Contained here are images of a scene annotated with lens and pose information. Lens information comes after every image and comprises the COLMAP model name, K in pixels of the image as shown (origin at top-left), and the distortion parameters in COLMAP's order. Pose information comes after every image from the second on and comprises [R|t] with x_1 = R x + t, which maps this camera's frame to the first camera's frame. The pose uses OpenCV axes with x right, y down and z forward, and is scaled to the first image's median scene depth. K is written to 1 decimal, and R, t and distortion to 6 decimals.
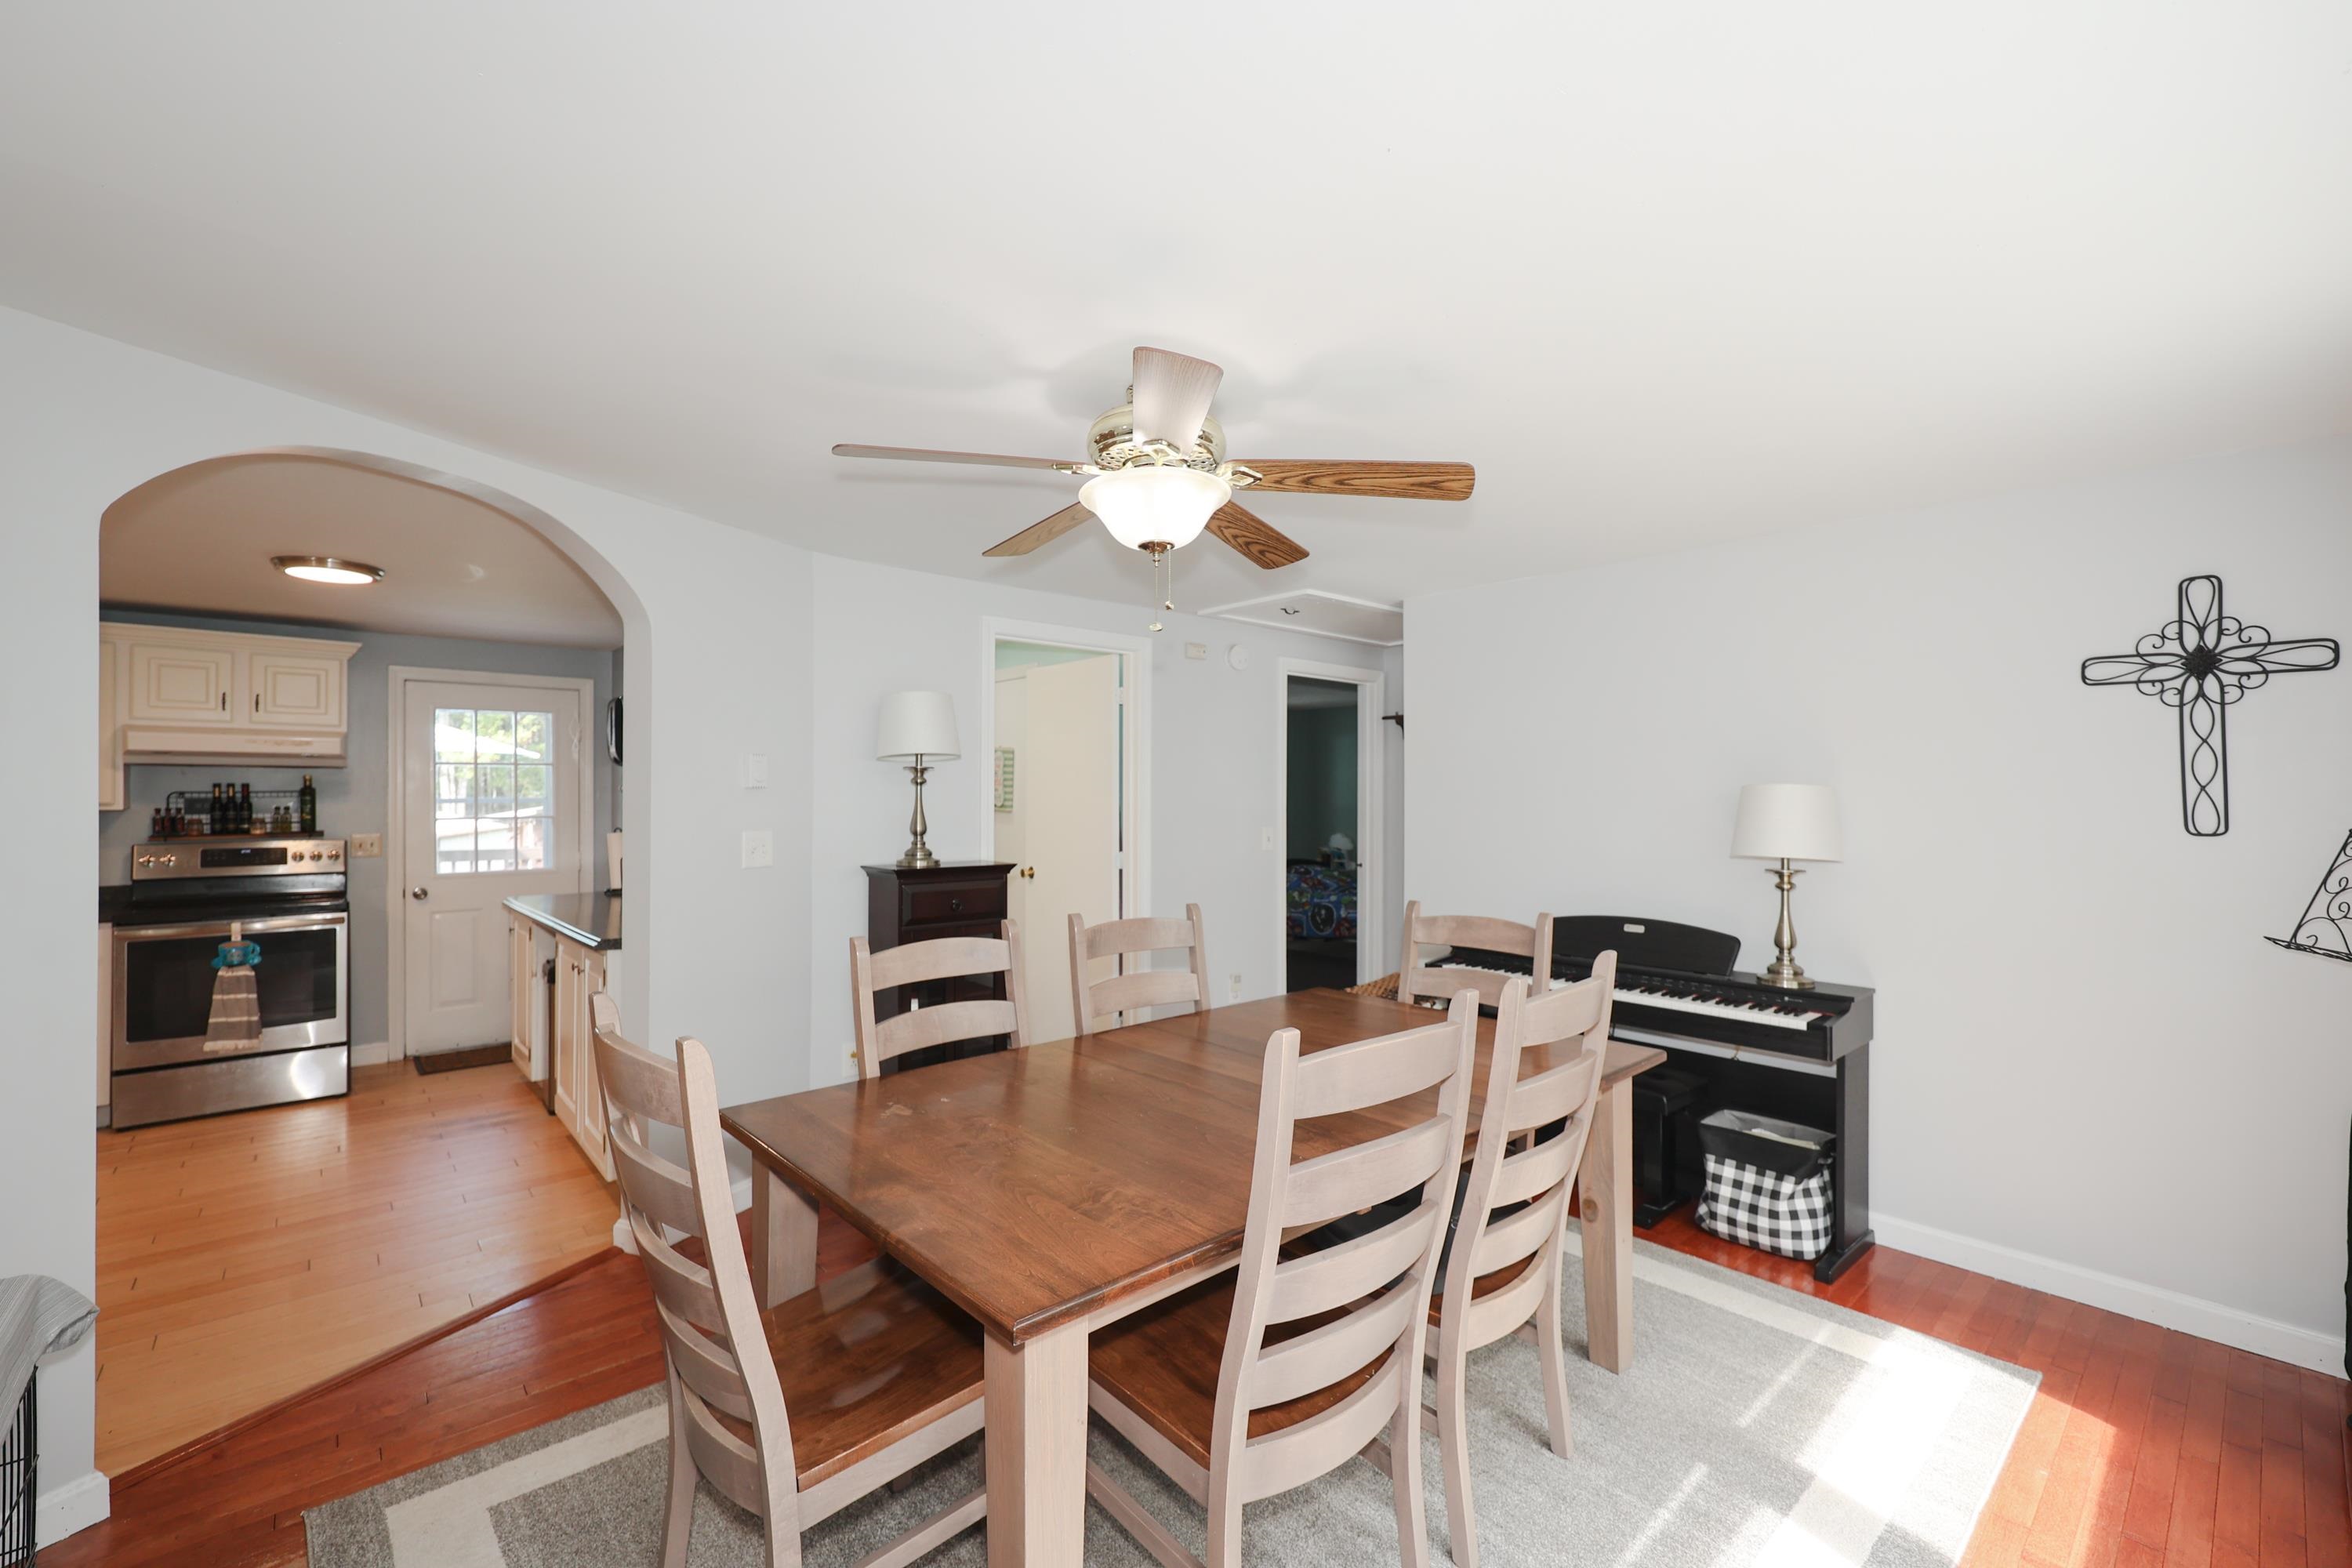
lens RADIAL K [[971.0, 0, 1176.0], [0, 971.0, 784.0], [0, 0, 1]] dist [-0.000278, -0.004265]
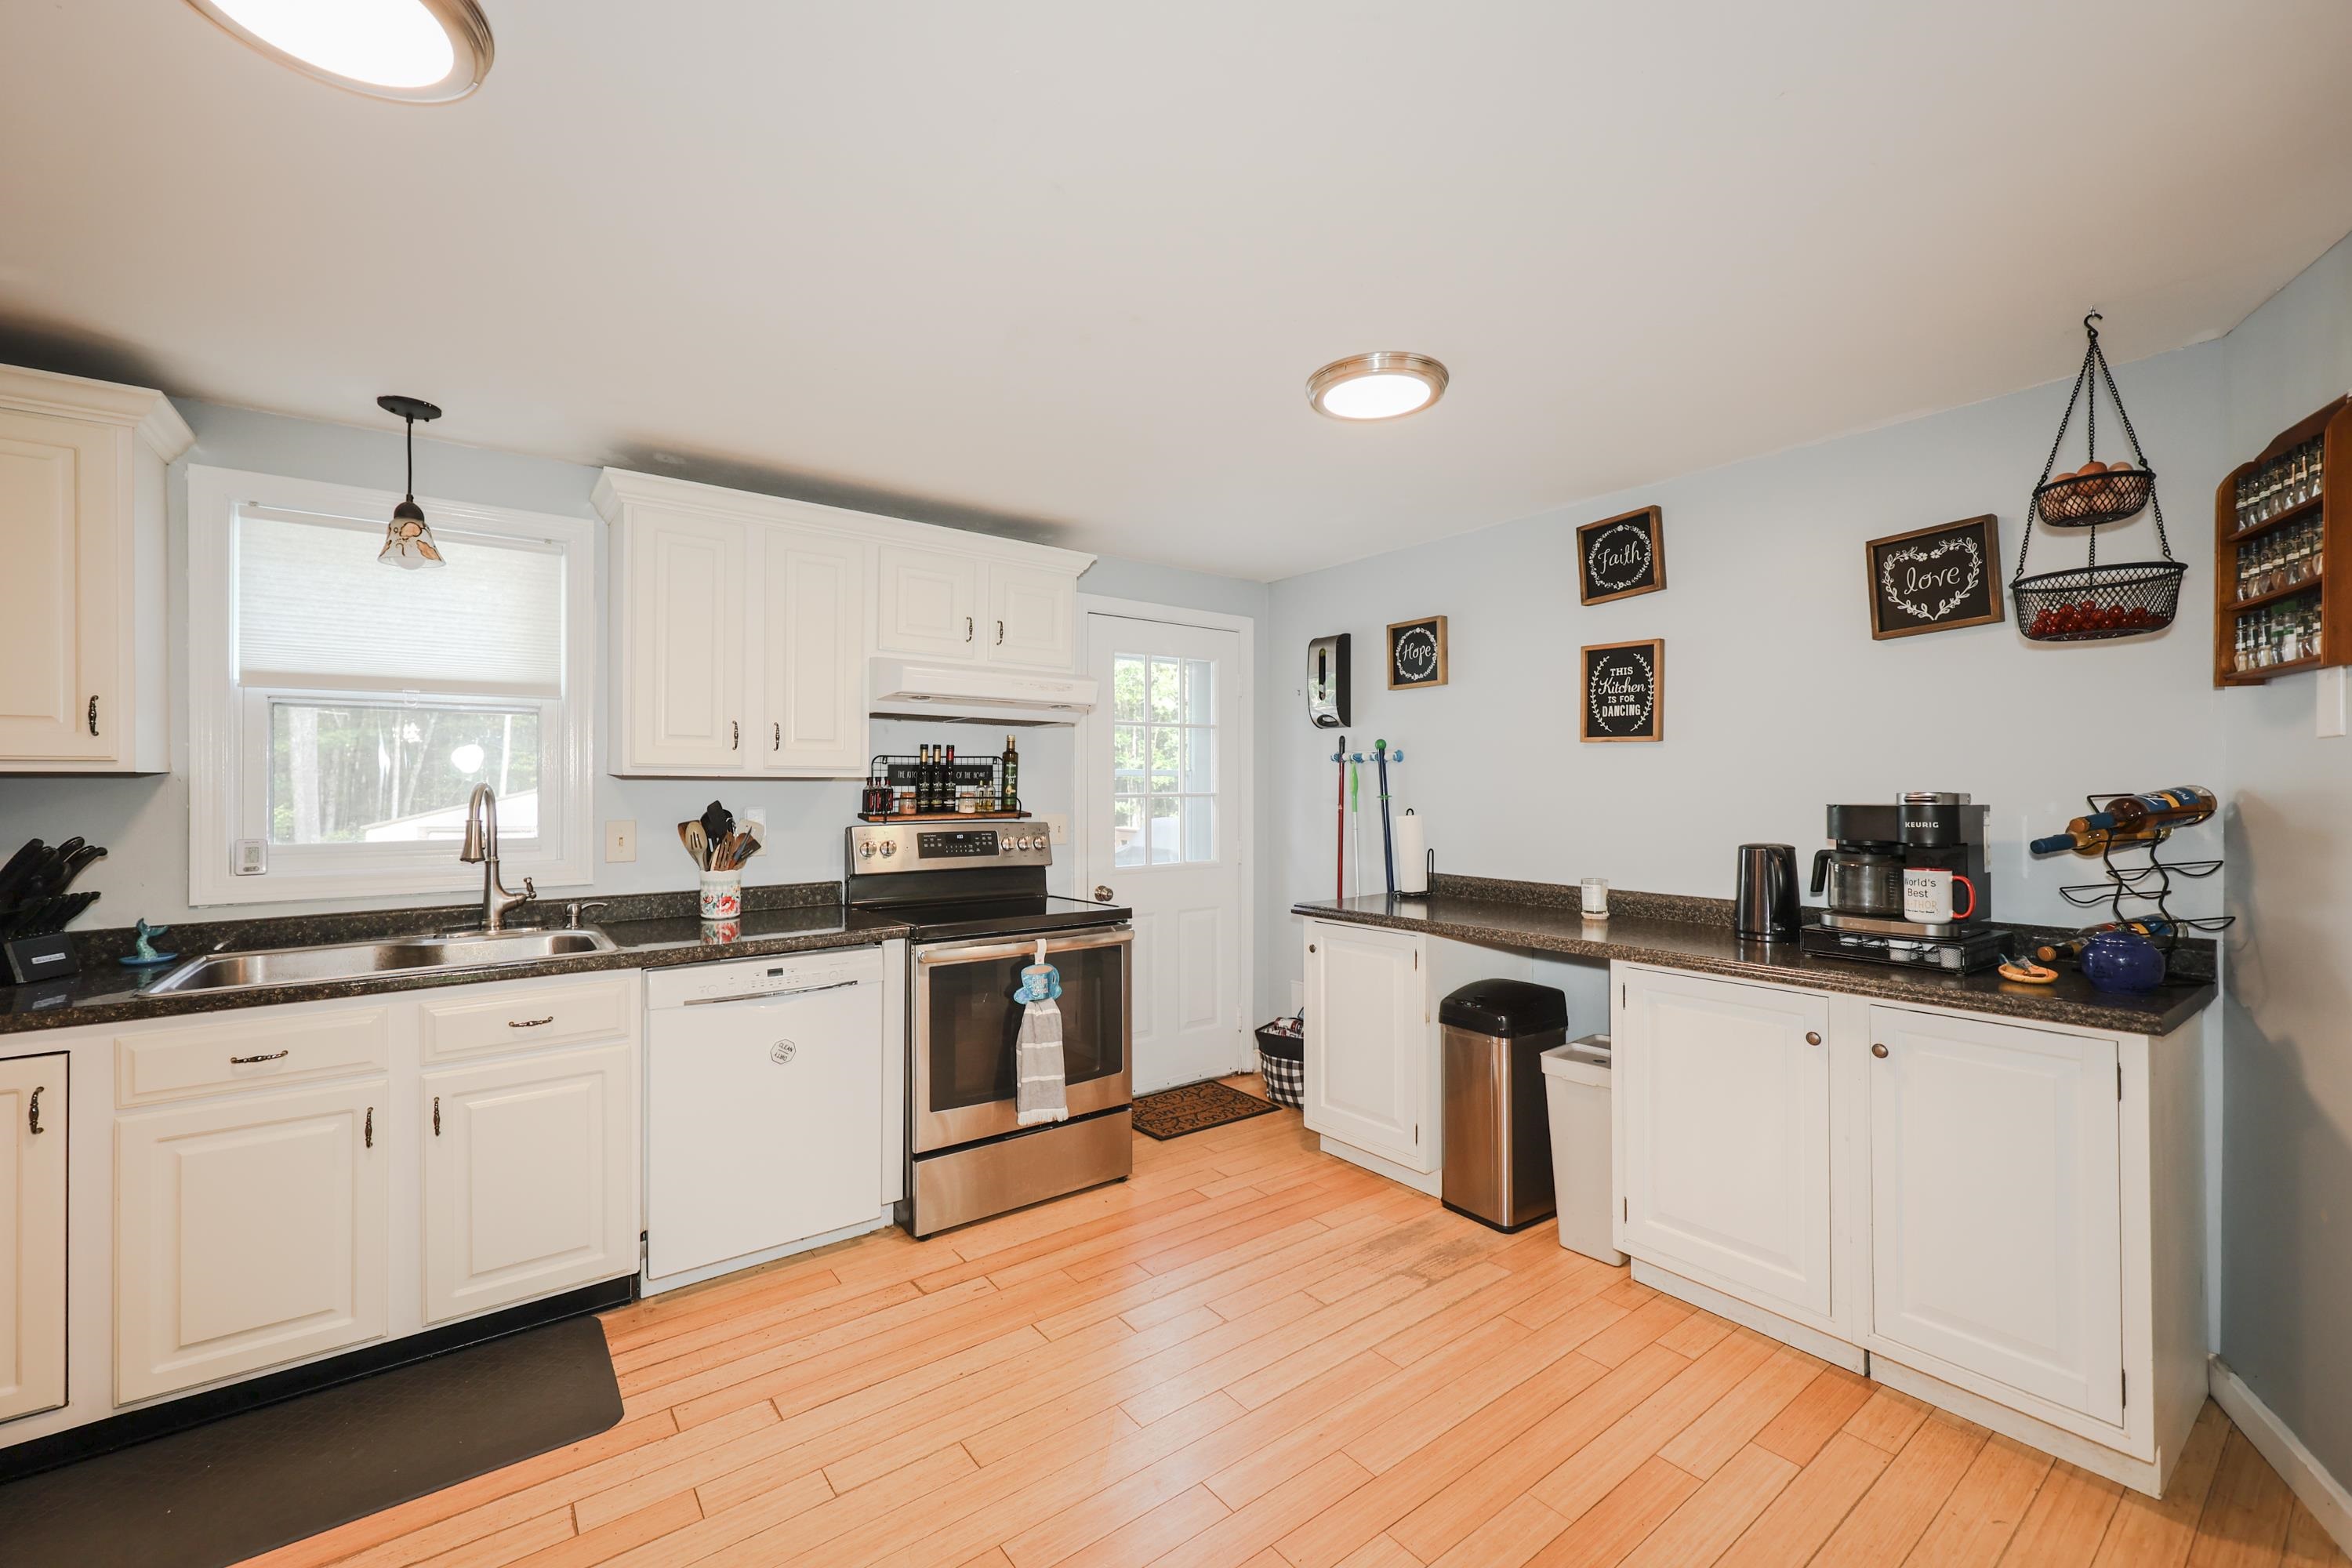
lens RADIAL K [[955.0, 0, 1174.6], [0, 955.0, 777.4], [0, 0, 1]] dist [-0.000469, -0.006292]
pose [[0.997530, 0.004765, -0.070078, -0.754147], [-0.004815, 0.999988, -0.000531, 0.024233], [0.070074, 0.000867, 0.997541, 0.288047]]
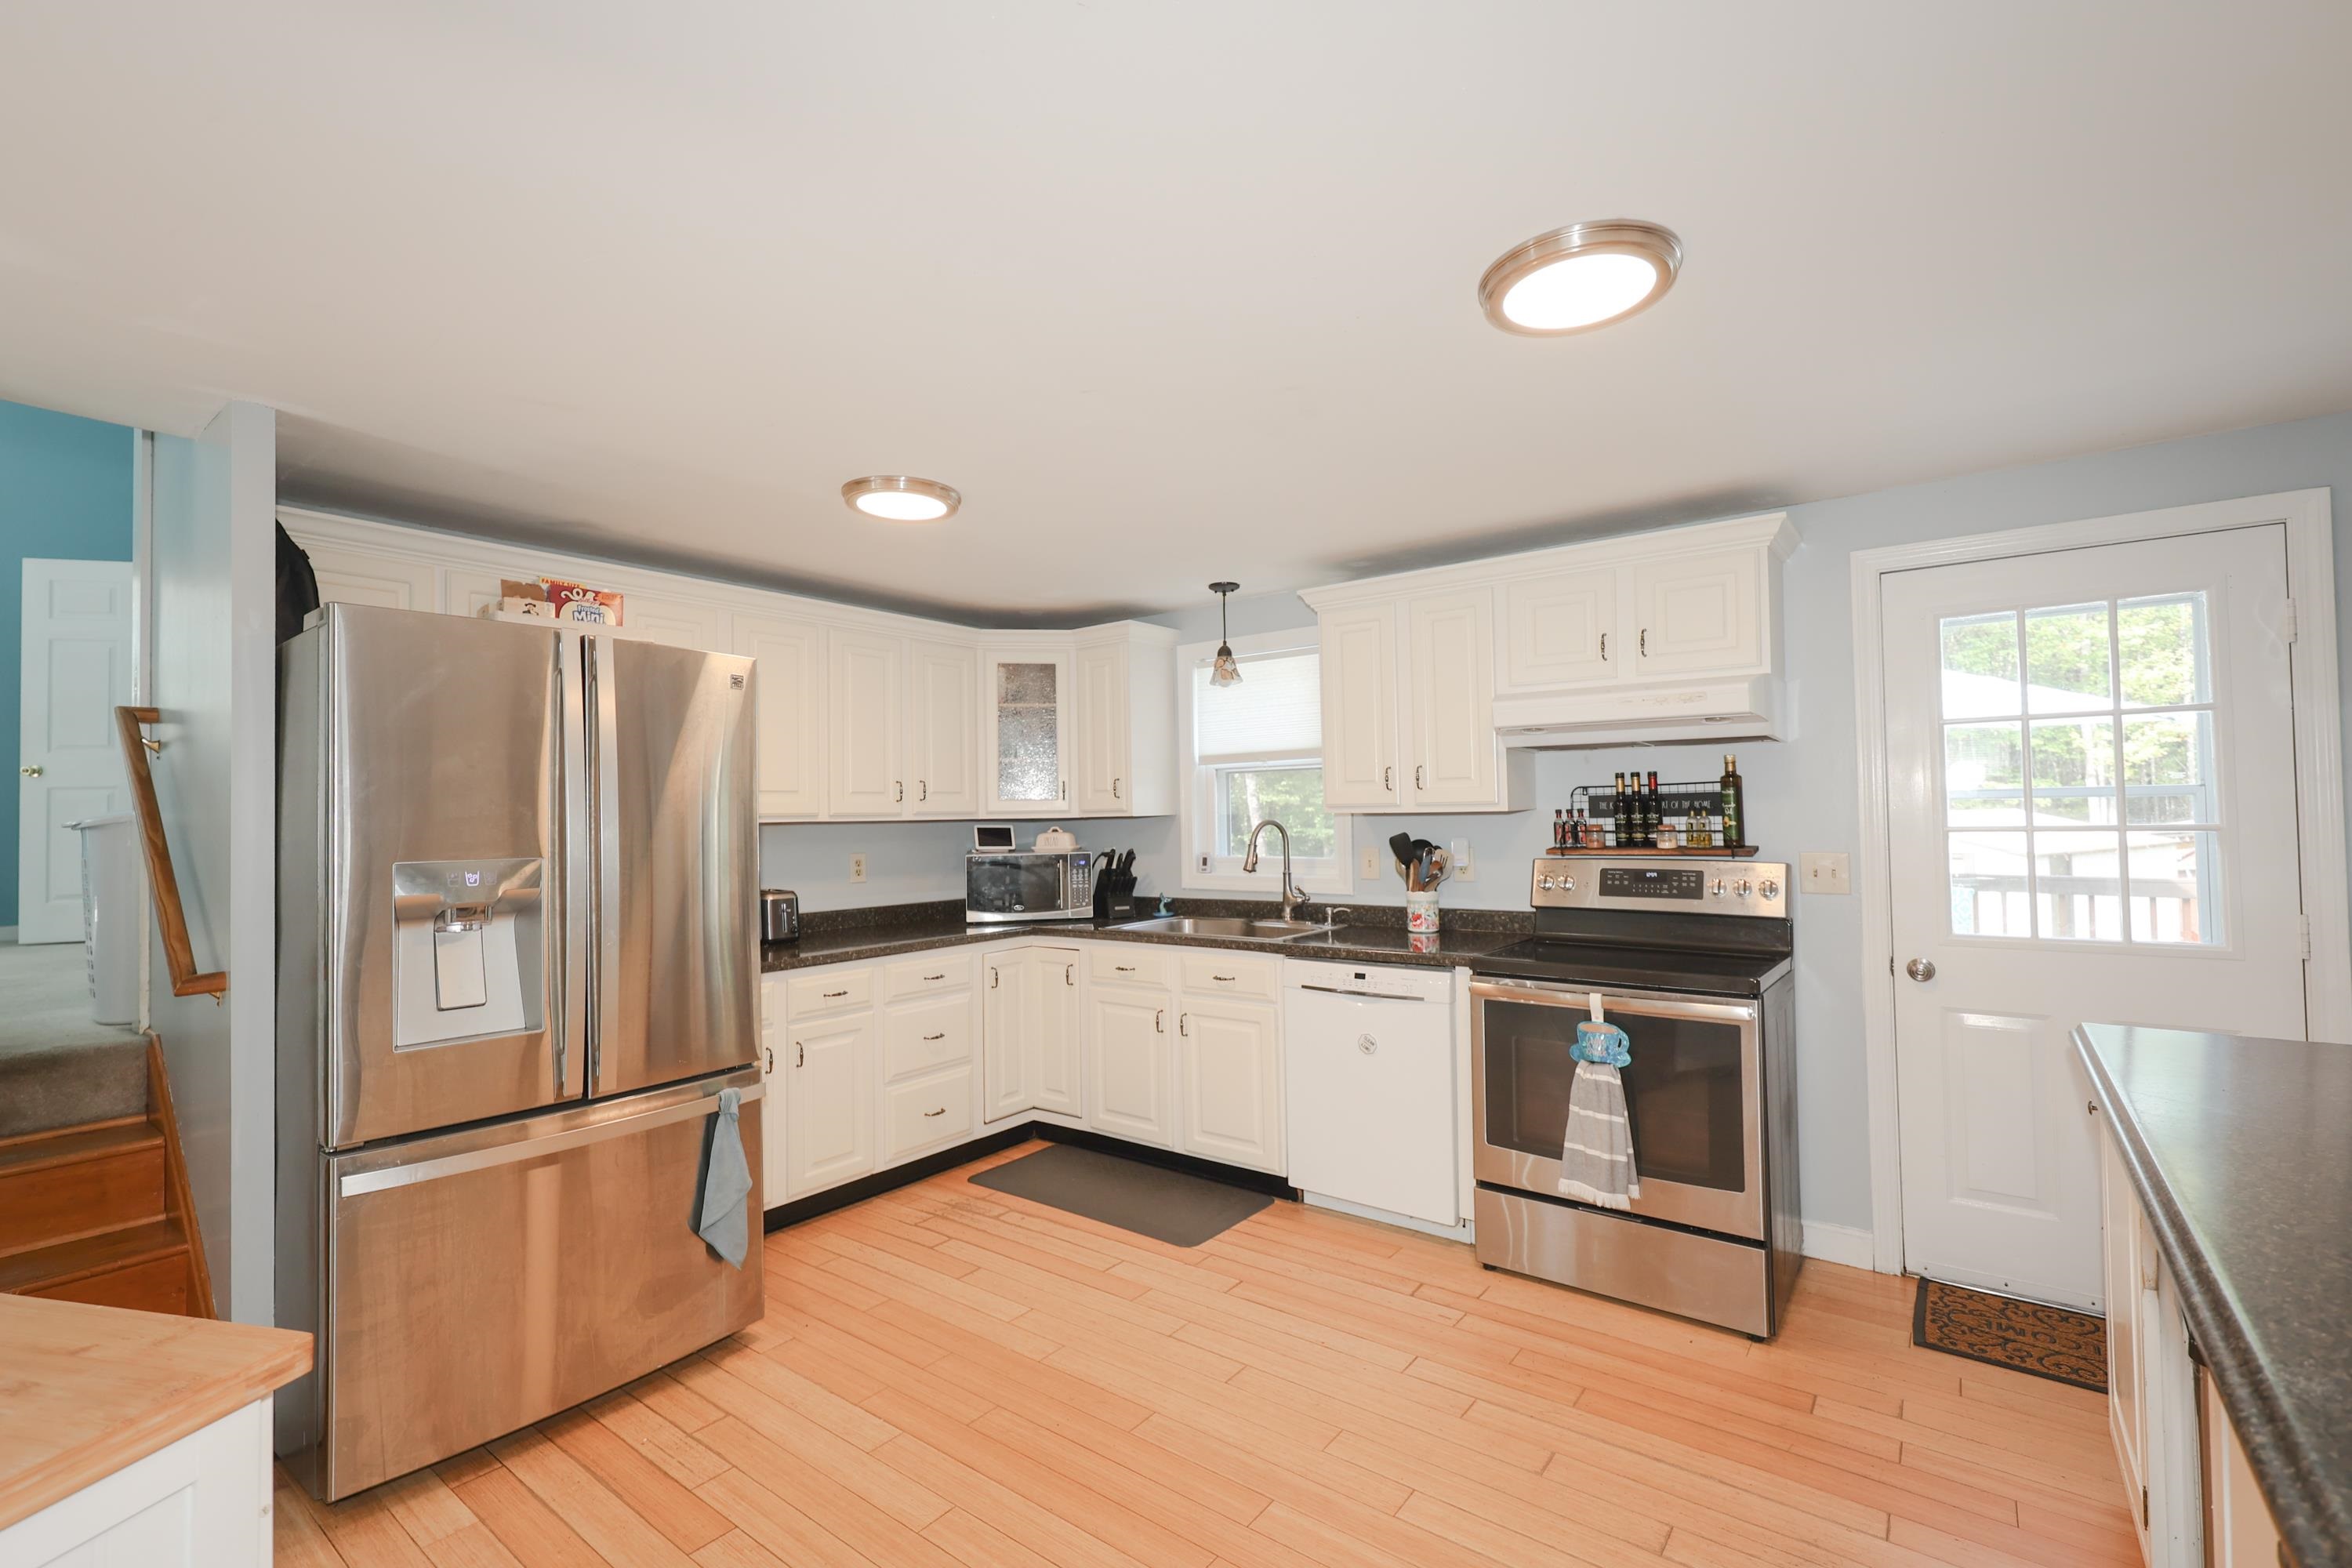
lens RADIAL K [[1038.1, 0, 1184.5], [0, 1038.1, 788.5], [0, 0, 1]] dist [0.001162, 0.000754]
pose [[0.188317, -0.023664, -0.981823, -0.334506], [0.022309, 0.999555, -0.019813, 0.018301], [0.981855, -0.018172, 0.188761, 0.564289]]
